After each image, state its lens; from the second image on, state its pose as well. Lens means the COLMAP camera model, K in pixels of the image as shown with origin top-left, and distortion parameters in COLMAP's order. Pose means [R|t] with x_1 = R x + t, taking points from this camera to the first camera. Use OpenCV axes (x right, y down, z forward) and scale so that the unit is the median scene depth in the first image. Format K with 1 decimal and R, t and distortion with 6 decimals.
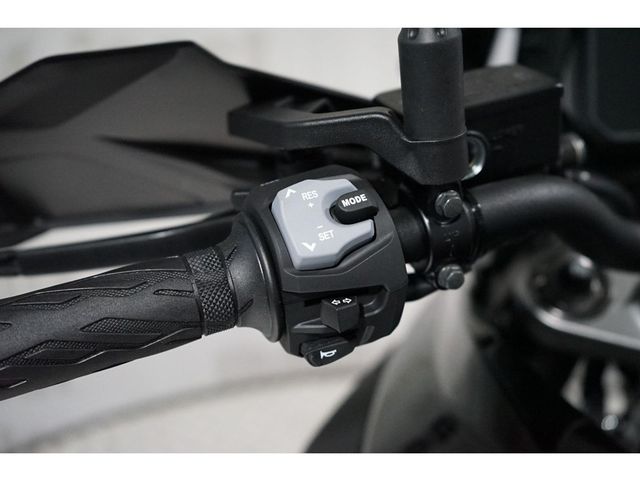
lens RADIAL K [[776.9, 0, 320.0], [0, 776.9, 240.0], [0, 0, 1]] dist [-0.009613, 0.022275]
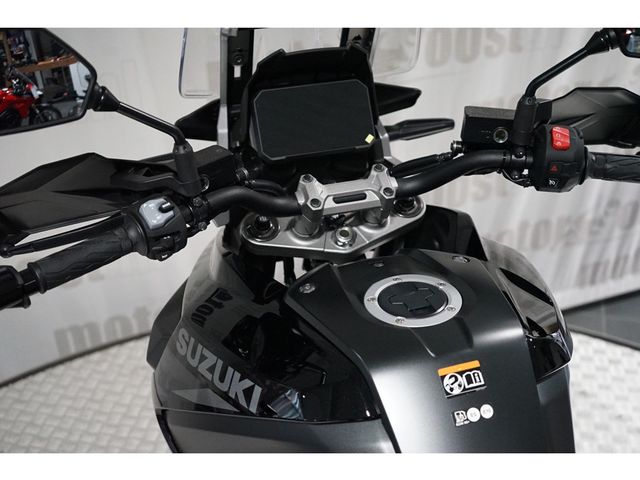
lens RADIAL K [[776.9, 0, 320.0], [0, 776.9, 240.0], [0, 0, 1]] dist [-0.009613, 0.022275]
pose [[0.954948, -0.146253, 0.258233, -0.178533], [0.140732, 0.989246, 0.039845, 0.046994], [-0.261283, -0.001708, 0.965261, -2.021206]]
